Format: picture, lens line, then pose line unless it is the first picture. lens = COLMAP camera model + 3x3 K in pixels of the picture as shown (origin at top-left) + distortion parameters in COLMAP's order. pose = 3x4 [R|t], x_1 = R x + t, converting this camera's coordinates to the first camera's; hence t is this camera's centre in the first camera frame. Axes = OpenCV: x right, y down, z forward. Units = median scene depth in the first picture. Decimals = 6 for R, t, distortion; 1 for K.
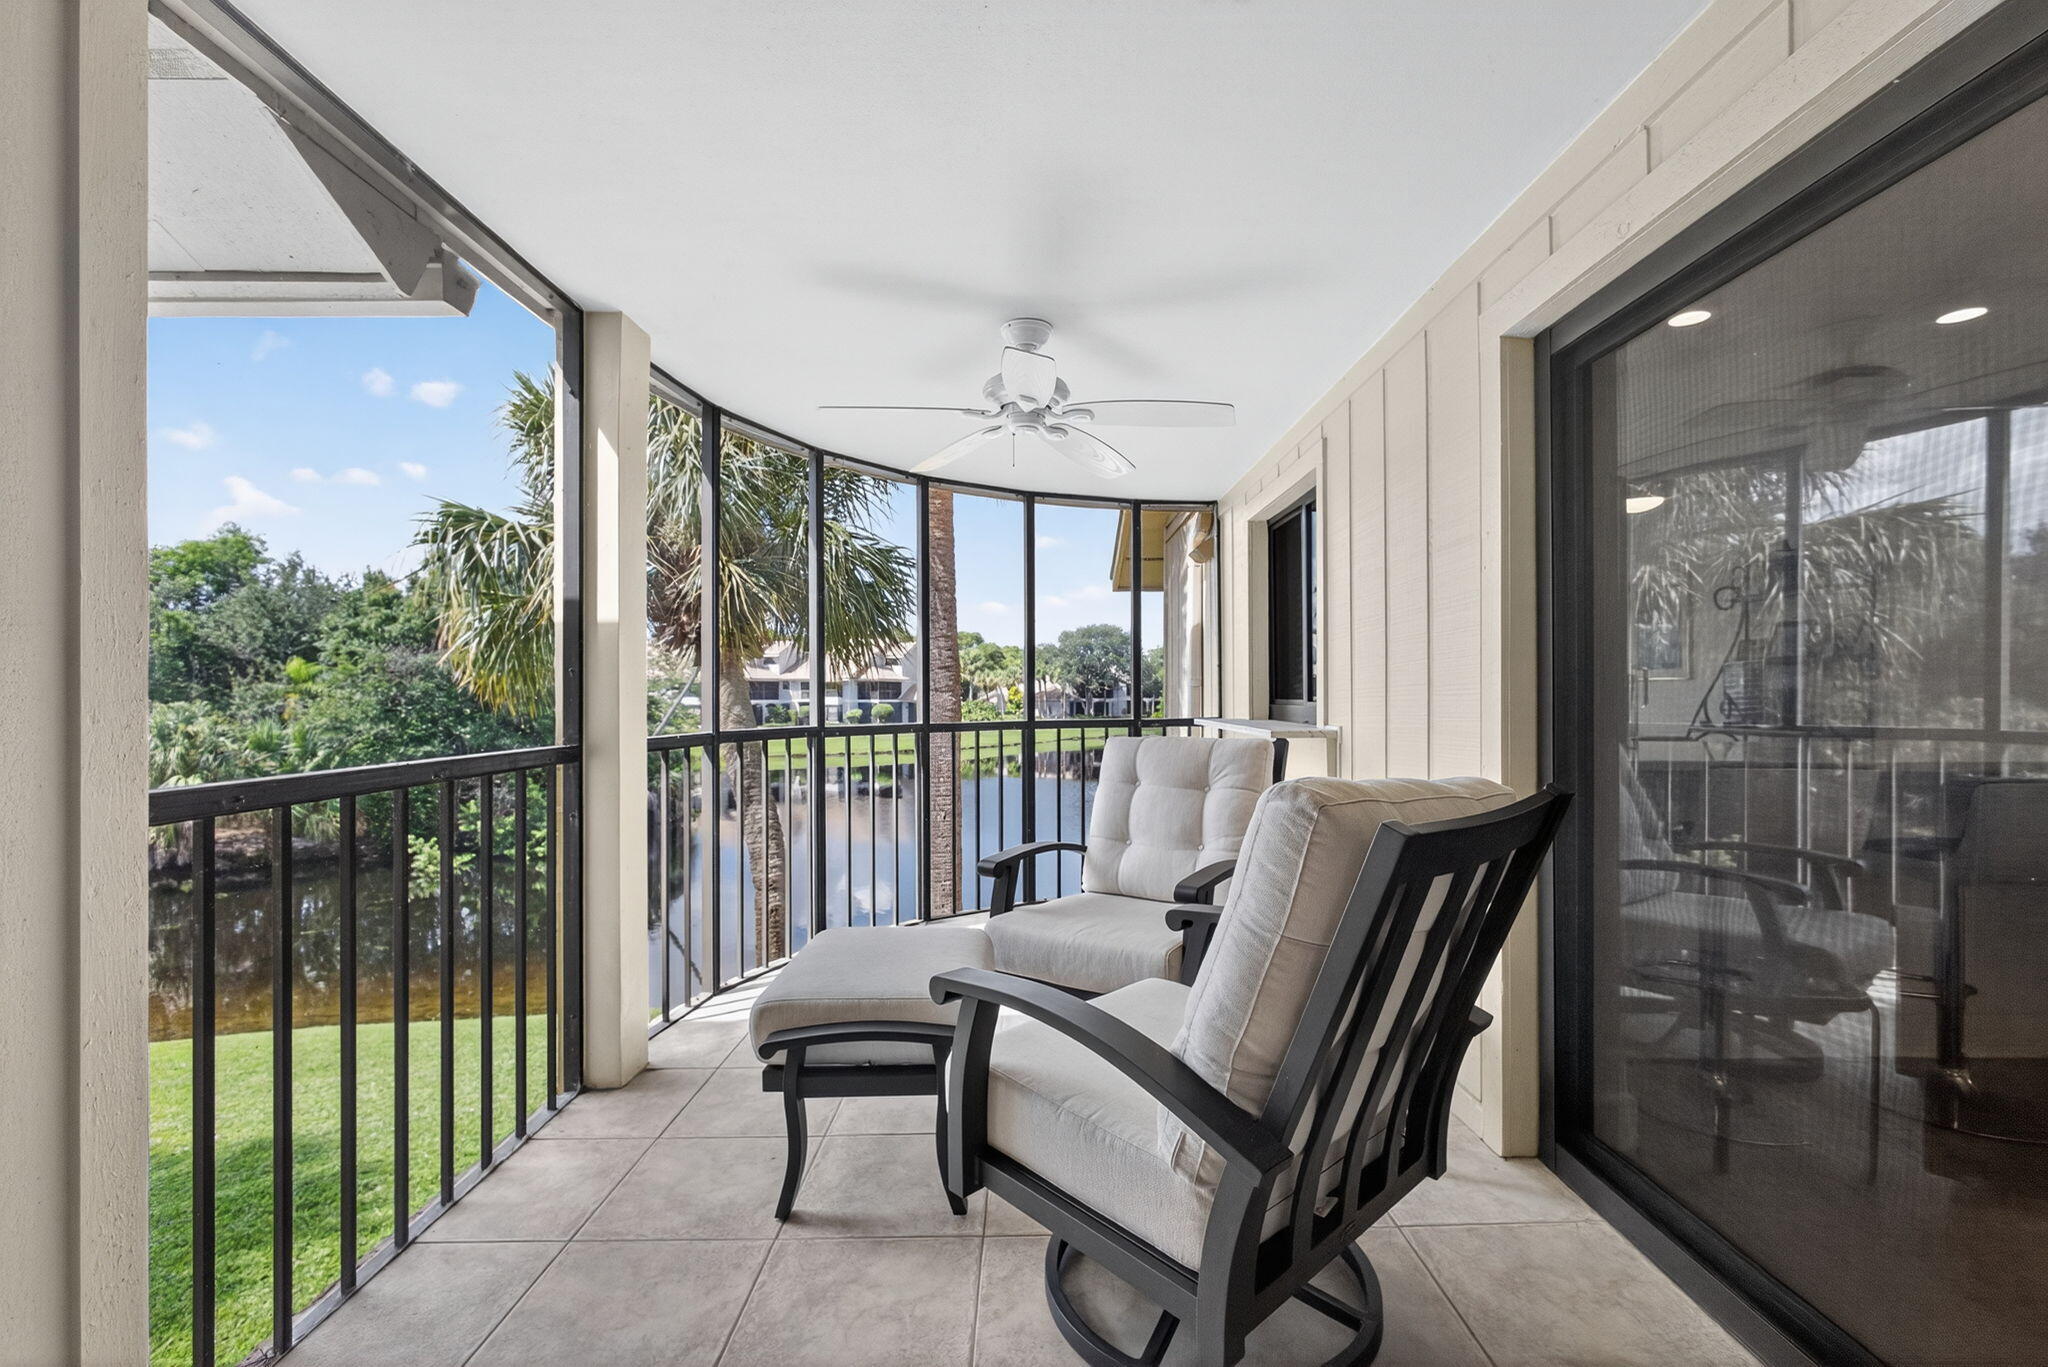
lens RADIAL K [[869.4, 0, 1024.0], [0, 869.4, 683.5], [0, 0, 1]] dist [-0.002418, -0.000230]
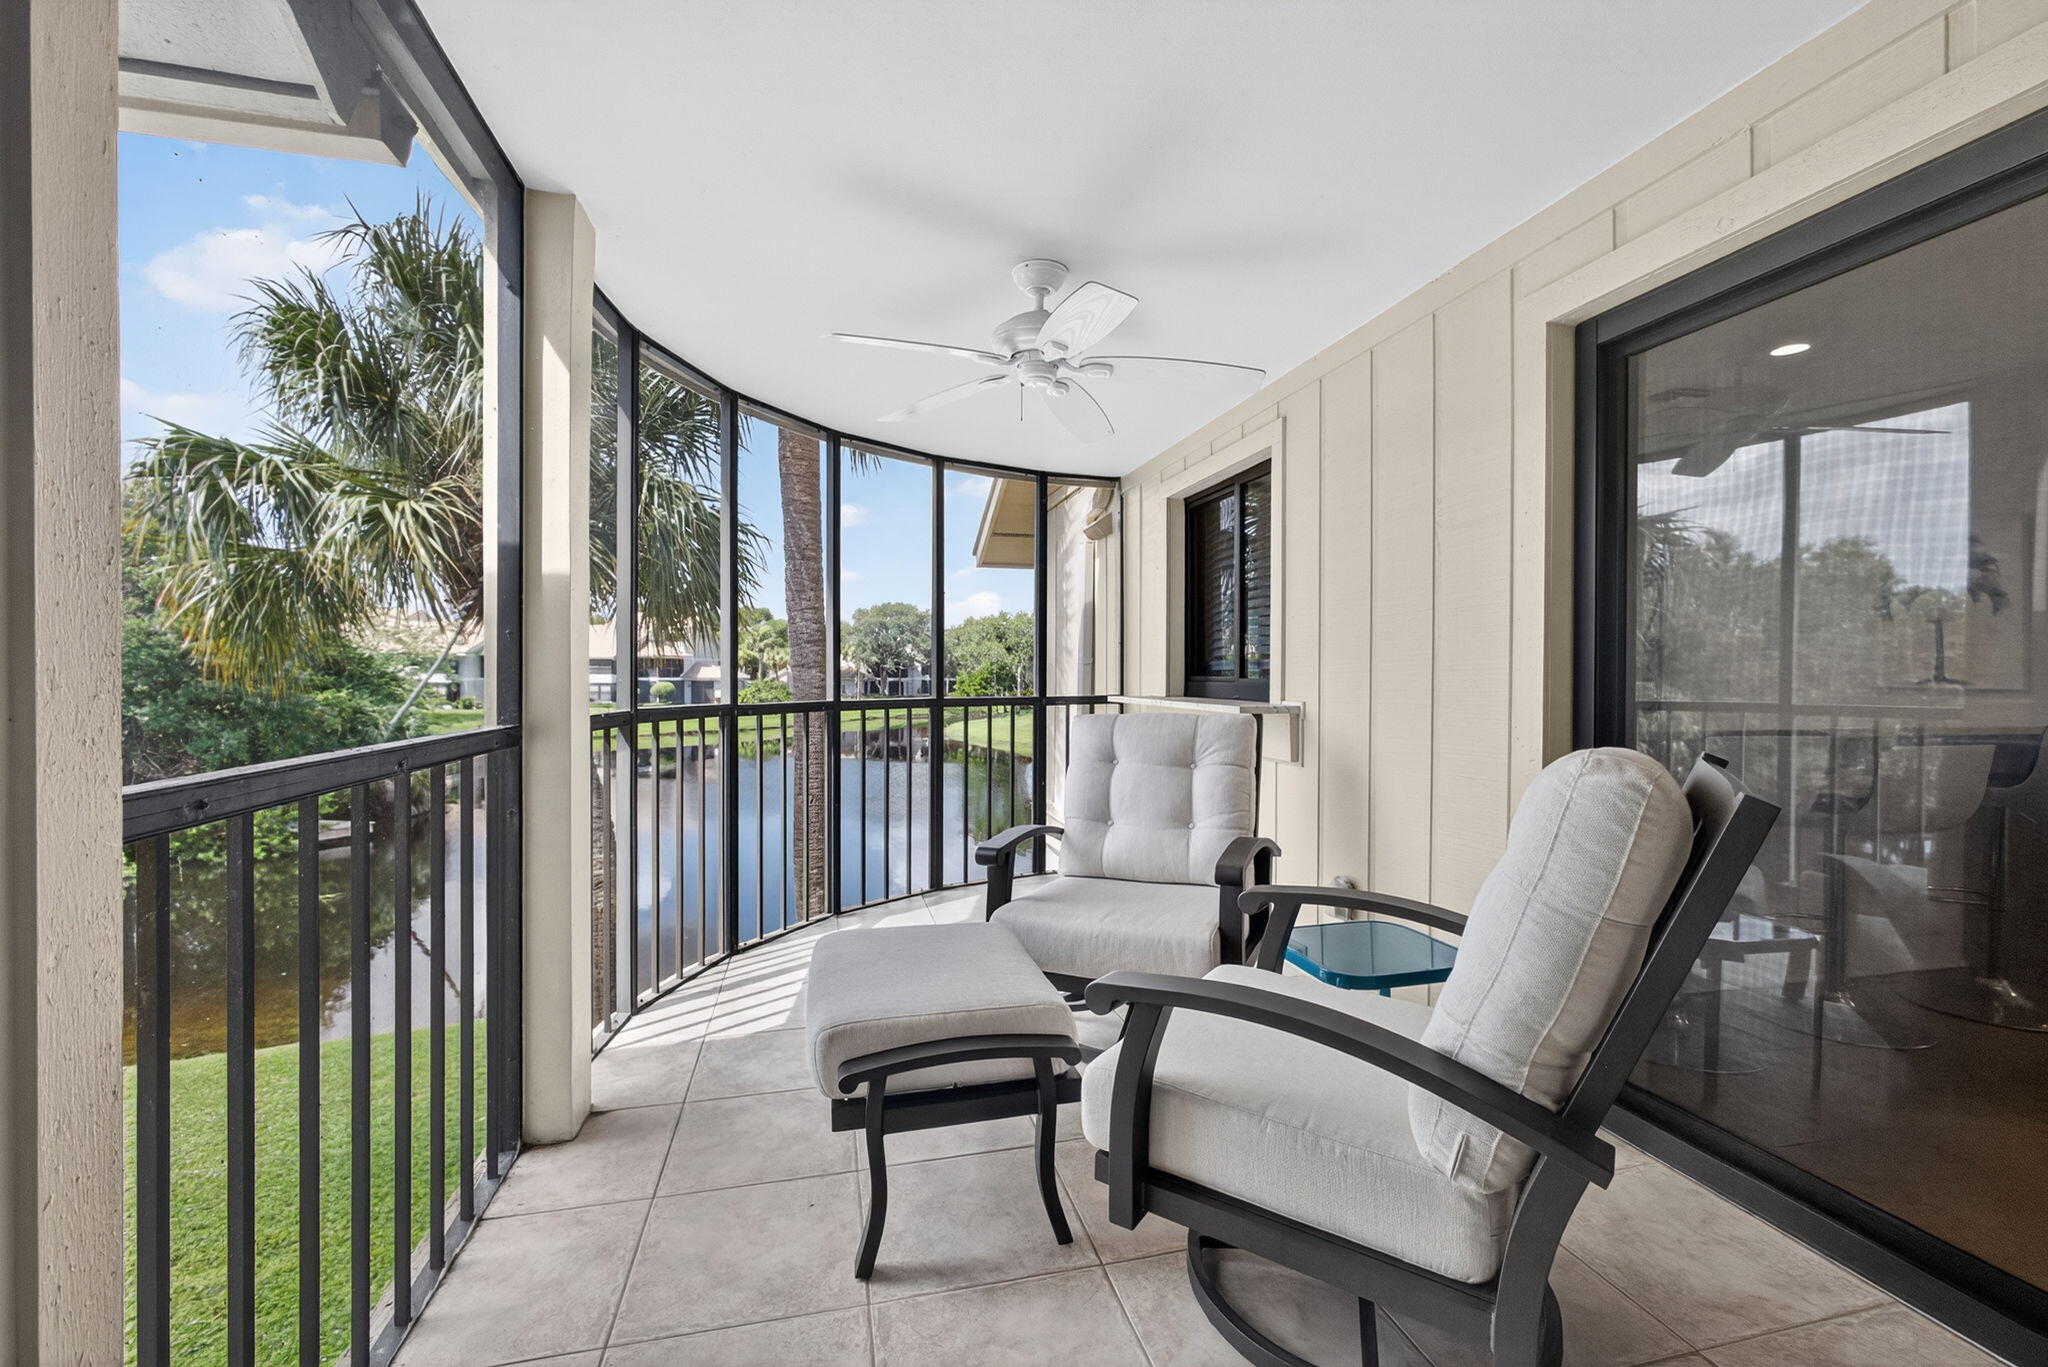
lens RADIAL K [[872.2, 0, 1017.3], [0, 872.2, 671.7], [0, 0, 1]] dist [-0.001666, -0.000052]
pose [[0.974317, 0.006336, 0.225091, -0.242437], [-0.008631, 0.999920, 0.009212, 0.009843], [-0.225015, -0.010918, 0.974294, 0.104047]]
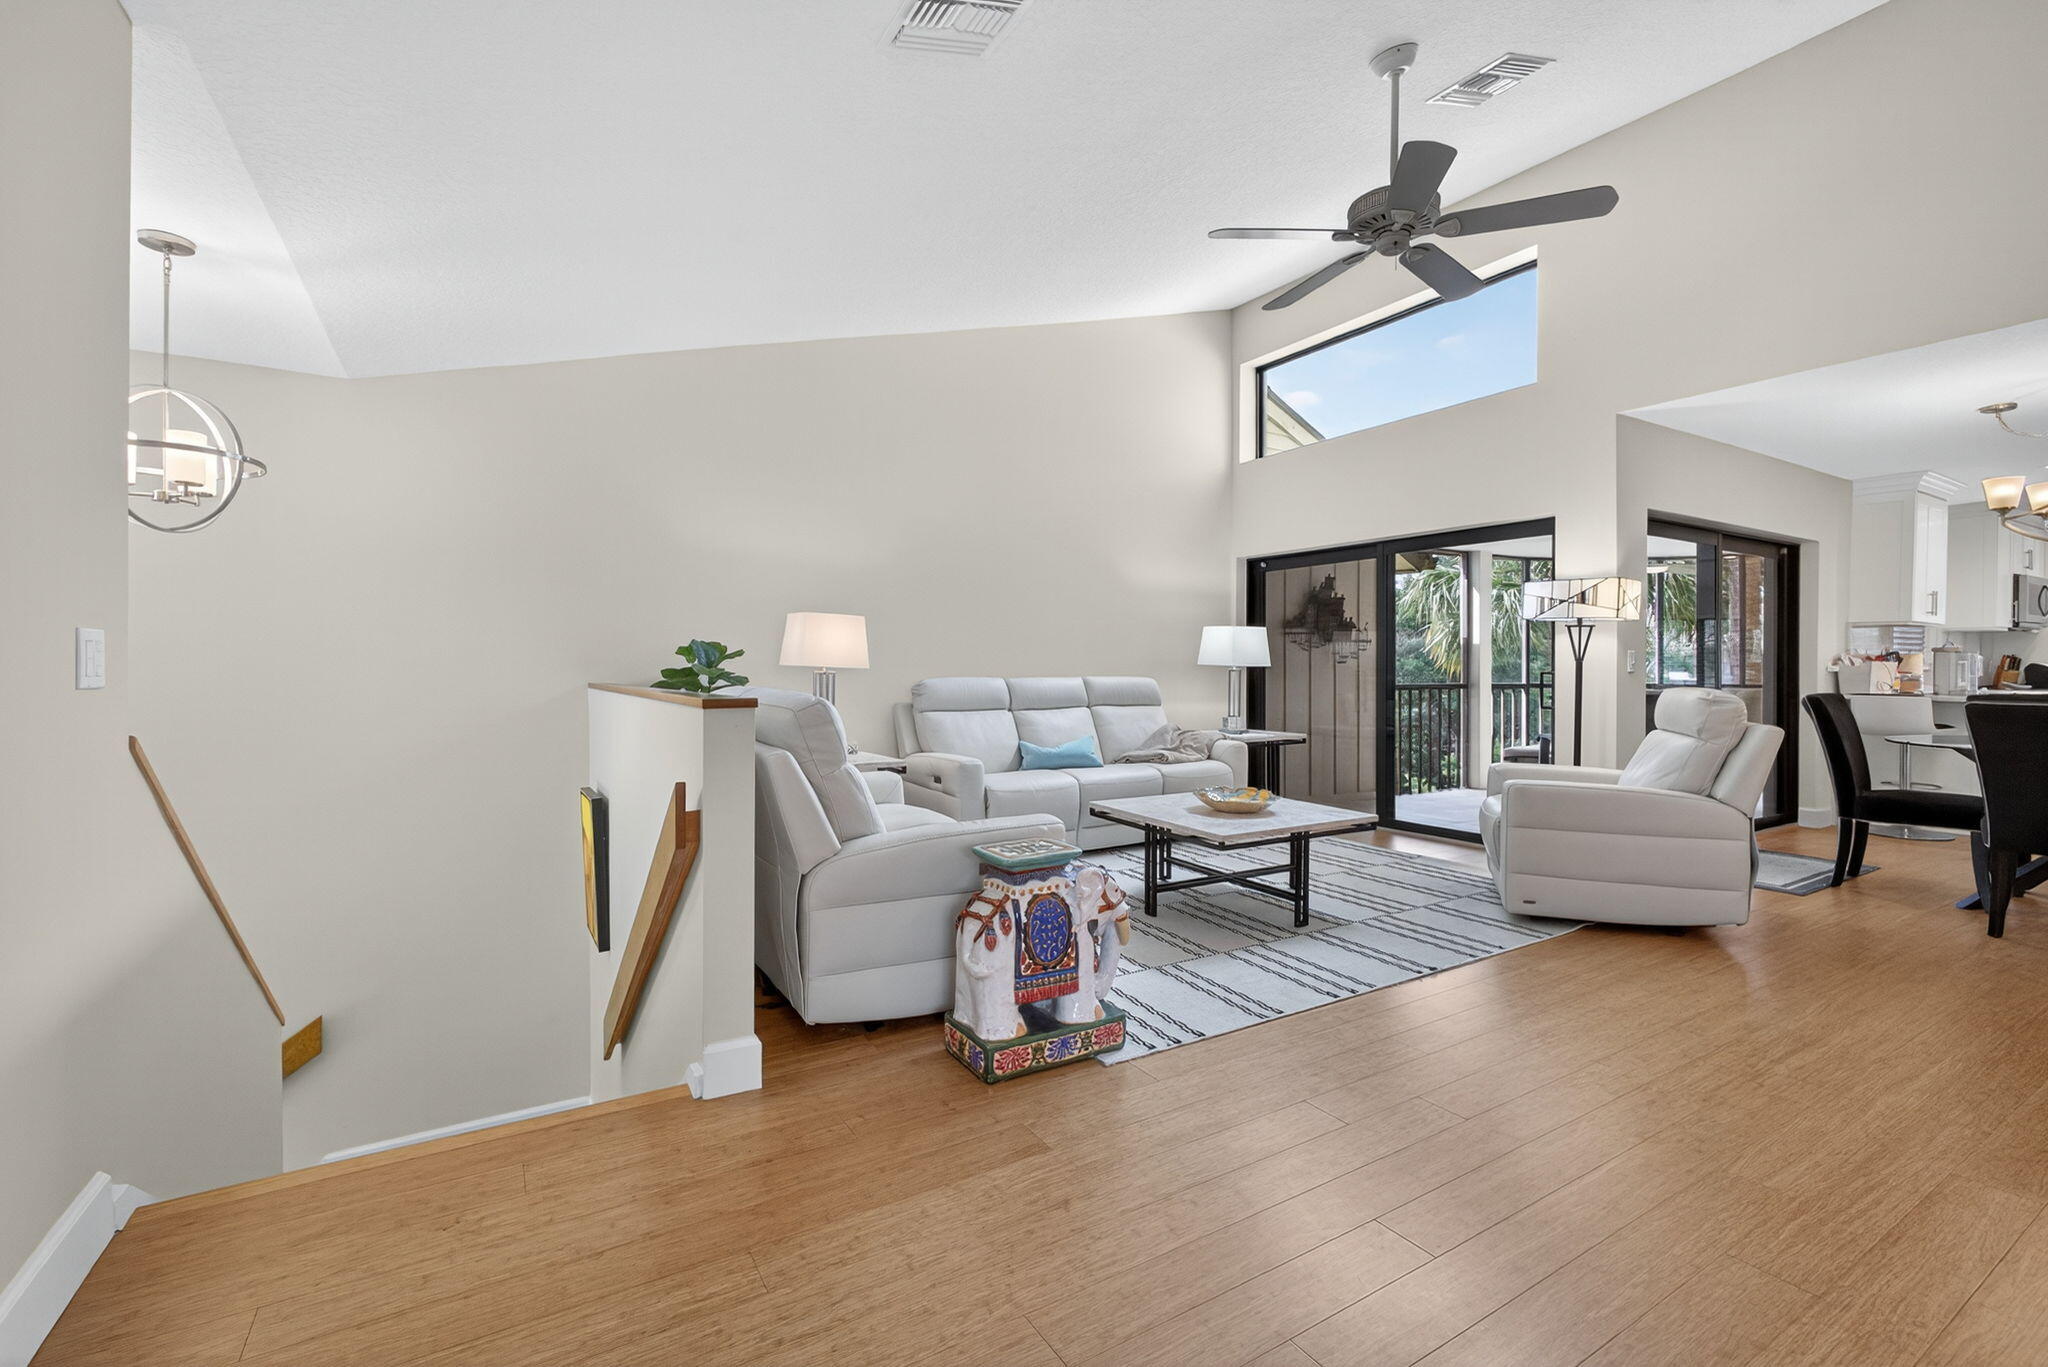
lens RADIAL K [[869.4, 0, 1024.0], [0, 869.4, 683.5], [0, 0, 1]] dist [-0.002418, -0.000230]
pose [[0.520860, 0.024724, -0.853284, 1.473709], [0.003997, 0.999499, 0.031401, -0.038987], [0.853633, -0.019766, 0.520500, -2.224782]]
